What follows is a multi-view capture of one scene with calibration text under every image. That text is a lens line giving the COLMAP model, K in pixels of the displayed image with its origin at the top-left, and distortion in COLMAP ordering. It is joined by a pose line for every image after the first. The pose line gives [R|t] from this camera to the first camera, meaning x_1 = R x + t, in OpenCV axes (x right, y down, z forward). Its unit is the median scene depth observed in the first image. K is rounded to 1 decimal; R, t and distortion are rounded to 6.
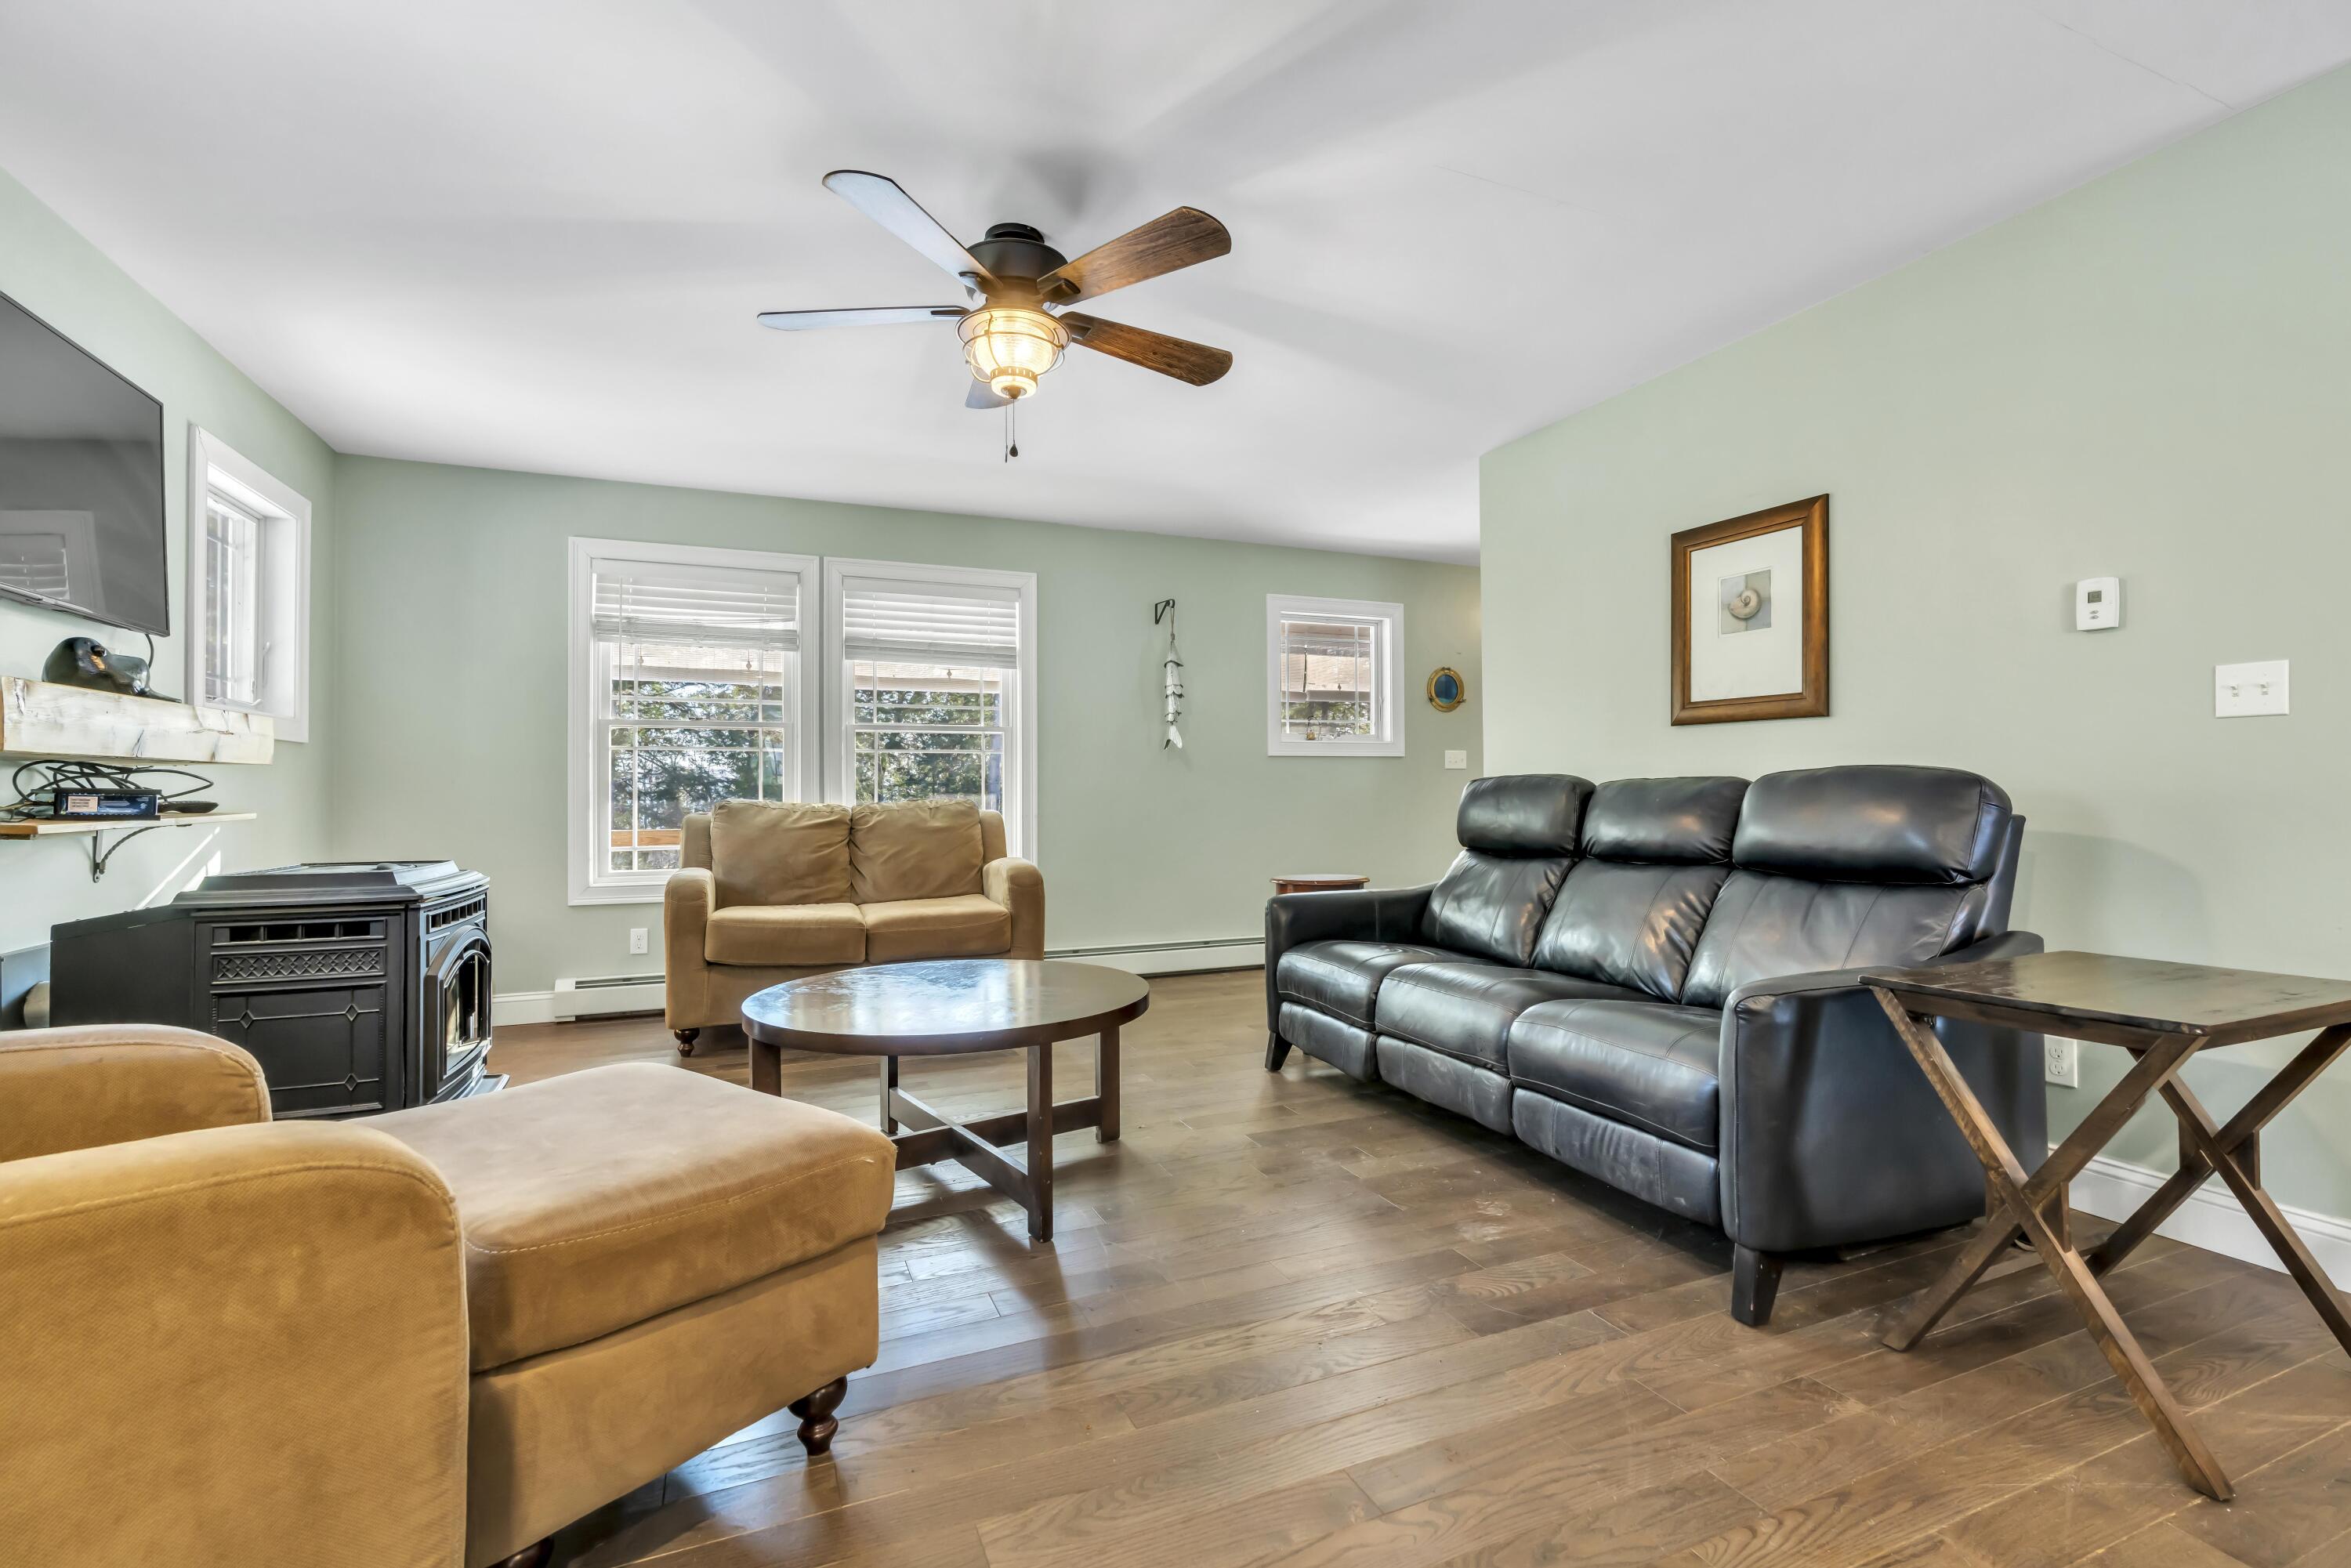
lens RADIAL K [[1000.4, 0, 1175.5], [0, 1000.4, 784.0], [0, 0, 1]] dist [-0.053286, 0.000398]
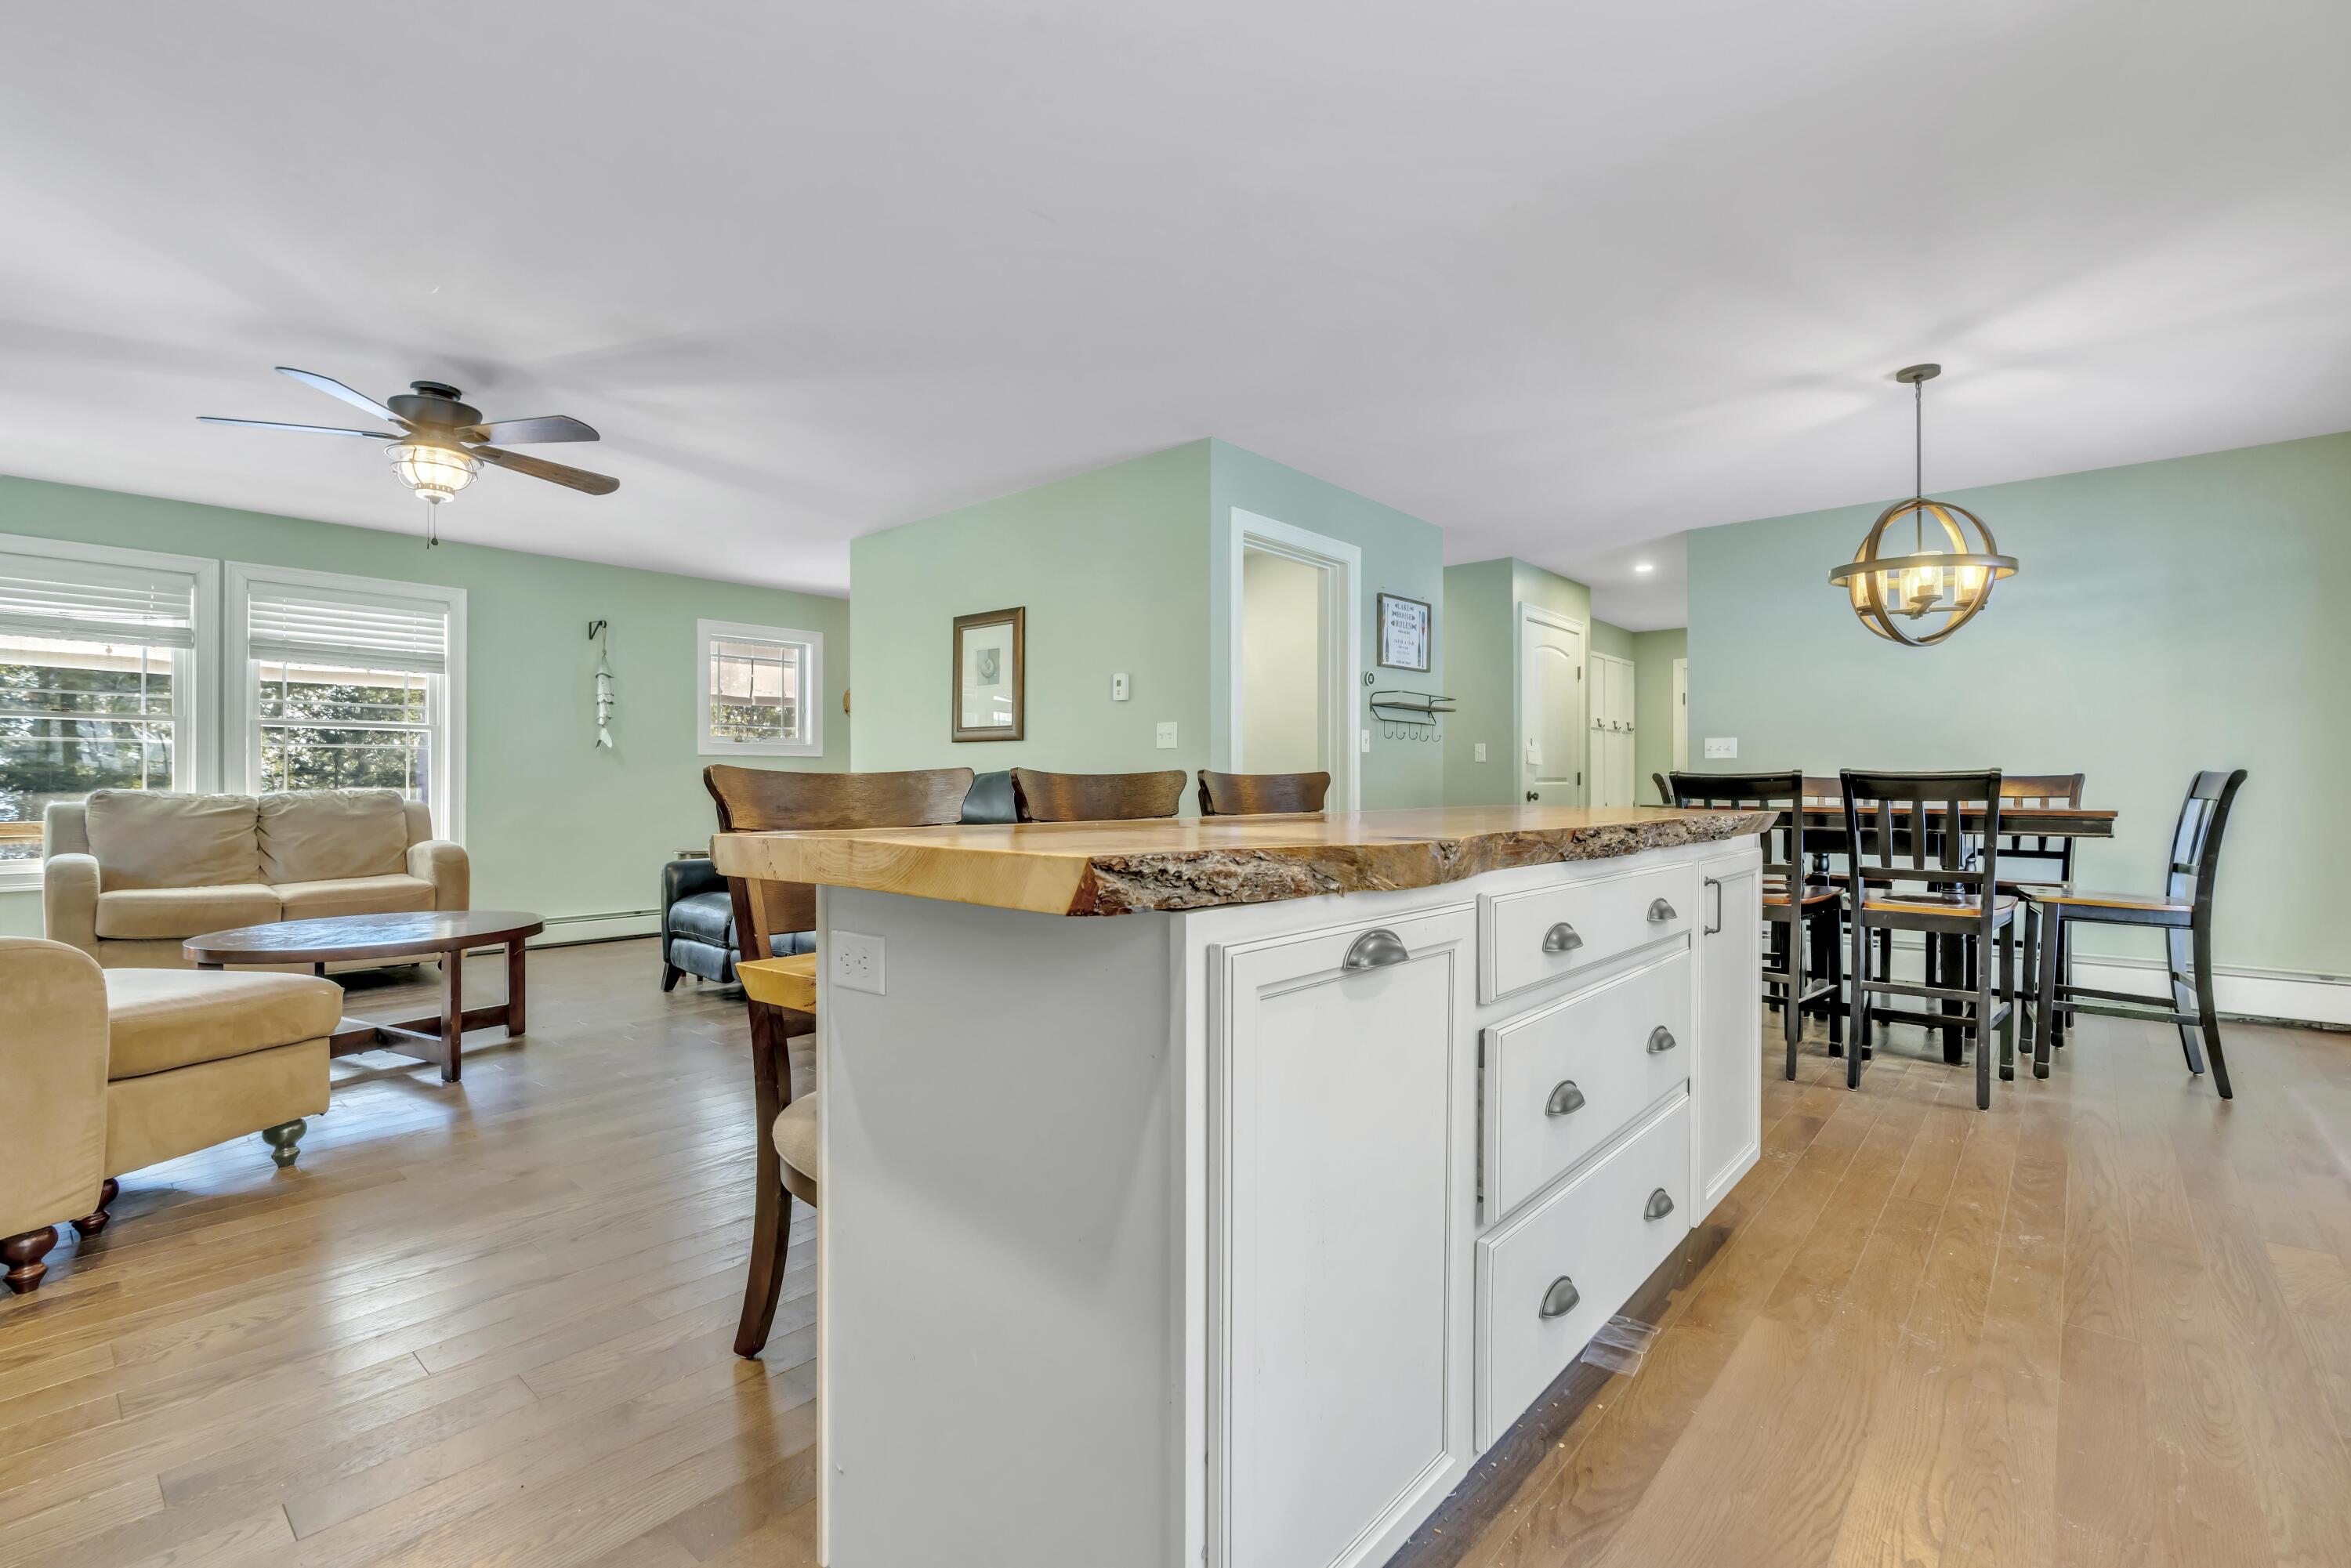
lens RADIAL K [[1044.1, 0, 1186.5], [0, 1044.1, 779.9], [0, 0, 1]] dist [-0.015958, 0.004903]
pose [[0.898631, 0.006378, 0.438659, 0.096122], [-0.007229, 0.999974, 0.000270, -0.003235], [-0.438646, -0.003413, 0.898653, -0.498320]]
